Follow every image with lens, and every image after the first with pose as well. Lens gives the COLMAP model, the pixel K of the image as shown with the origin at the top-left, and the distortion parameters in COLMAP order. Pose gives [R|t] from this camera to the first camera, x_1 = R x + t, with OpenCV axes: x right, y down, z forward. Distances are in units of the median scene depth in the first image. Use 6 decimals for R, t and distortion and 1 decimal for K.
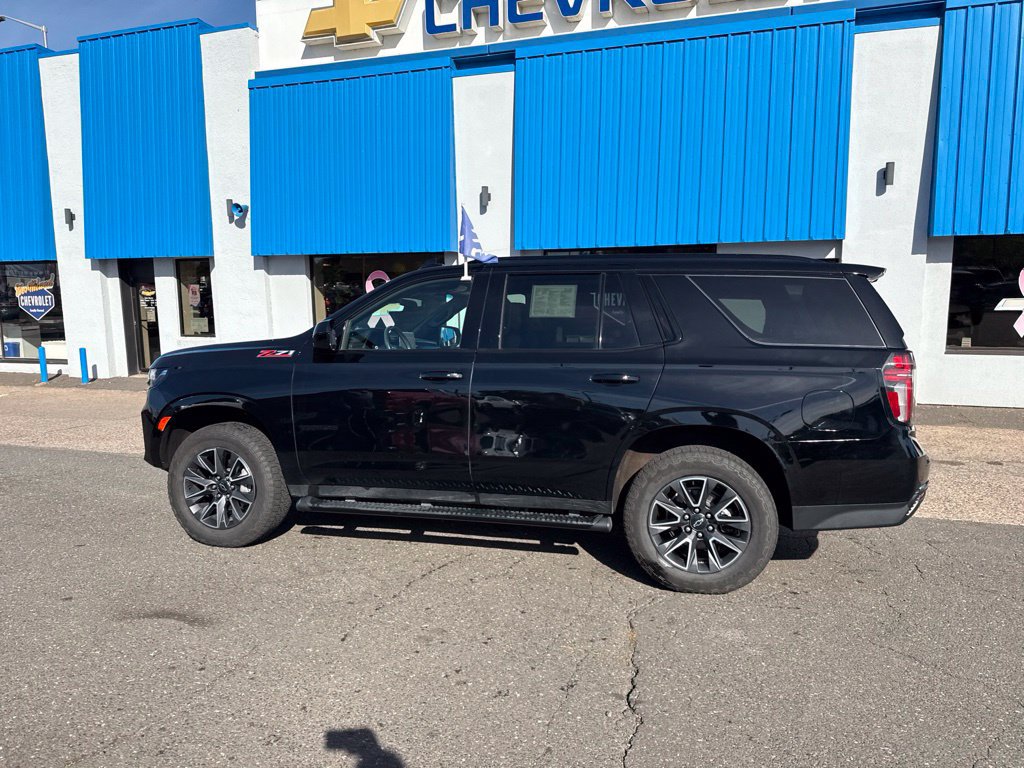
lens RADIAL K [[717.5, 0, 513.2], [0, 717.5, 386.6], [0, 0, 1]] dist [0.035303, -0.042320]
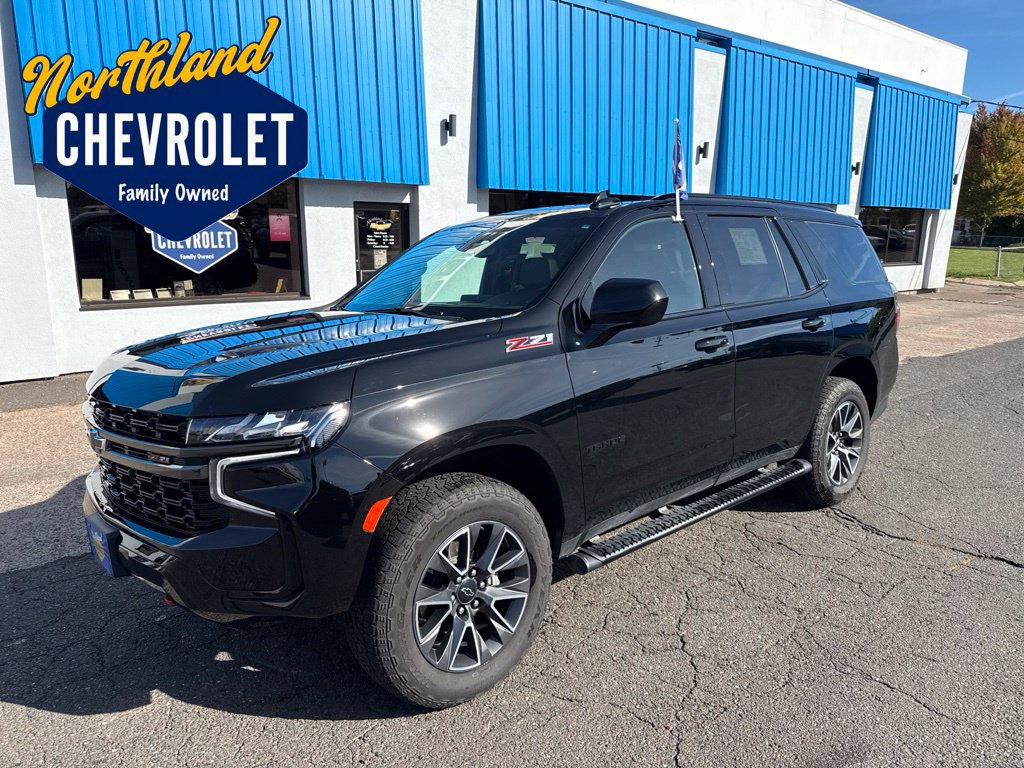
lens RADIAL K [[717.5, 0, 509.1], [0, 717.5, 394.0], [0, 0, 1]] dist [0.035303, -0.042320]
pose [[0.546694, -0.173821, 0.819092, -0.412073], [0.098627, 0.984774, 0.143154, -0.044232], [-0.831503, 0.002523, 0.555514, 0.339105]]
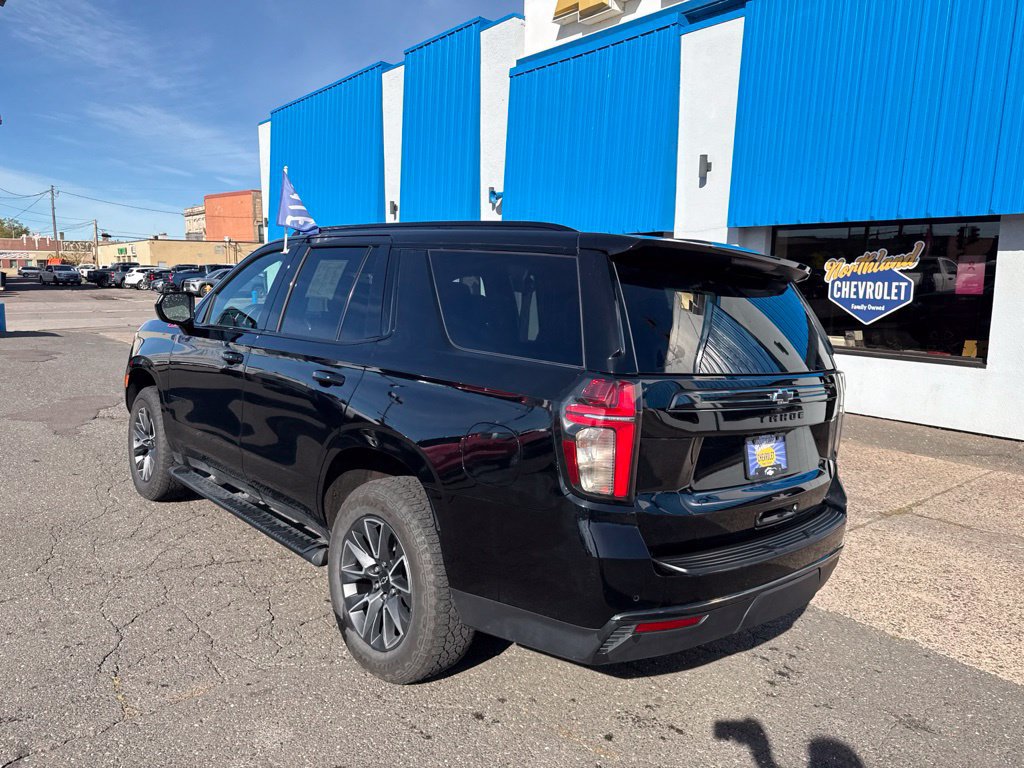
lens RADIAL K [[717.5, 0, 514.1], [0, 717.5, 379.4], [0, 0, 1]] dist [0.035303, -0.042320]
pose [[0.840191, 0.099079, -0.533162, 0.321562], [-0.094752, 0.994866, 0.035562, -0.024761], [0.533948, 0.020639, 0.845265, 0.187059]]
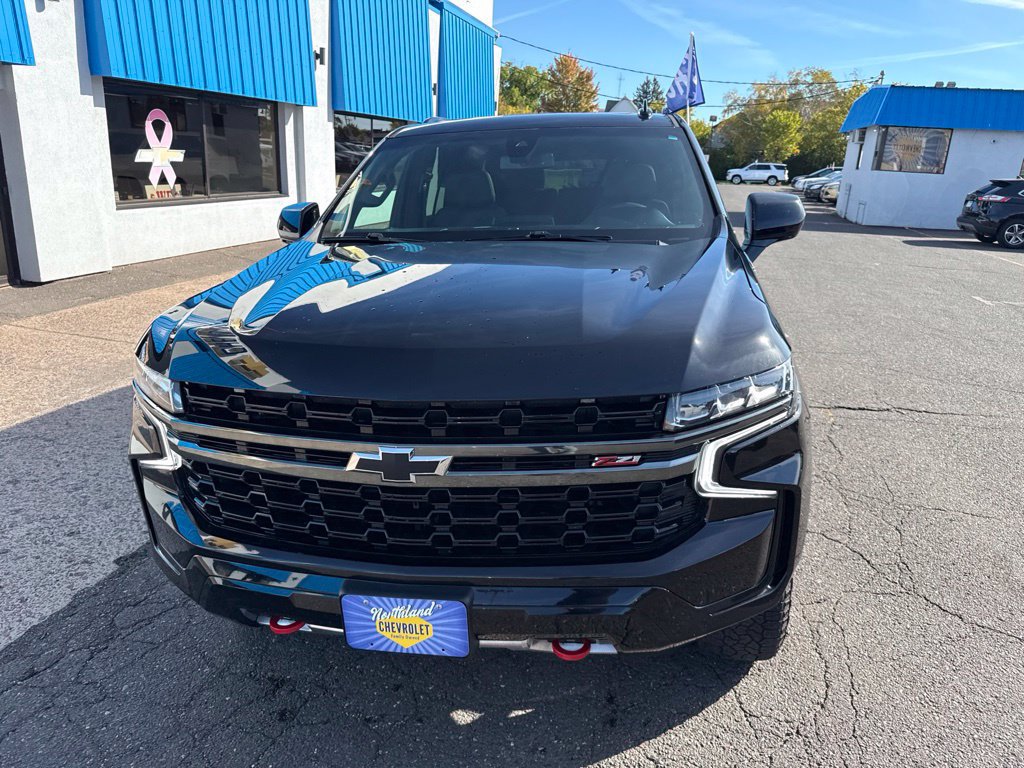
lens RADIAL K [[717.5, 0, 514.8], [0, 717.5, 380.5], [0, 0, 1]] dist [0.035303, -0.042320]
pose [[-0.078406, -0.290127, 0.953771, -0.434603], [0.093925, 0.950311, 0.296795, -0.069859], [-0.992487, 0.112853, -0.047260, 0.603488]]
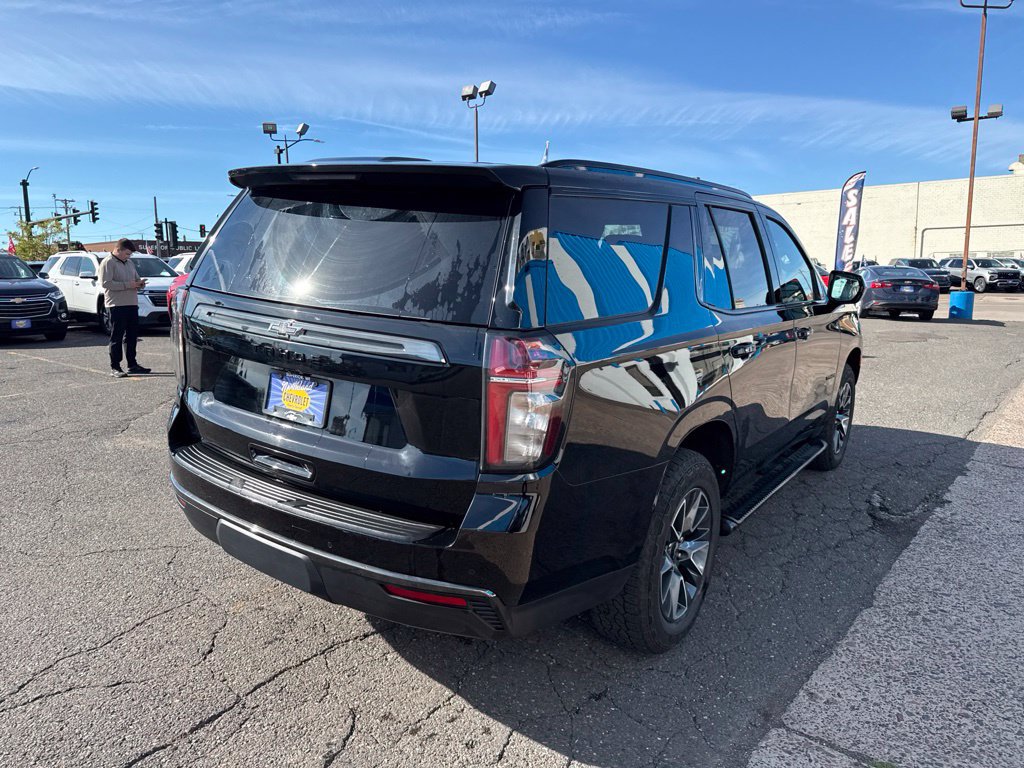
lens RADIAL K [[717.5, 0, 520.3], [0, 717.5, 385.0], [0, 0, 1]] dist [0.035303, -0.042320]
pose [[-0.344074, 0.160696, -0.925089, 0.462781], [-0.116630, 0.970301, 0.211928, -0.061218], [0.931671, 0.180812, -0.315114, 0.644092]]
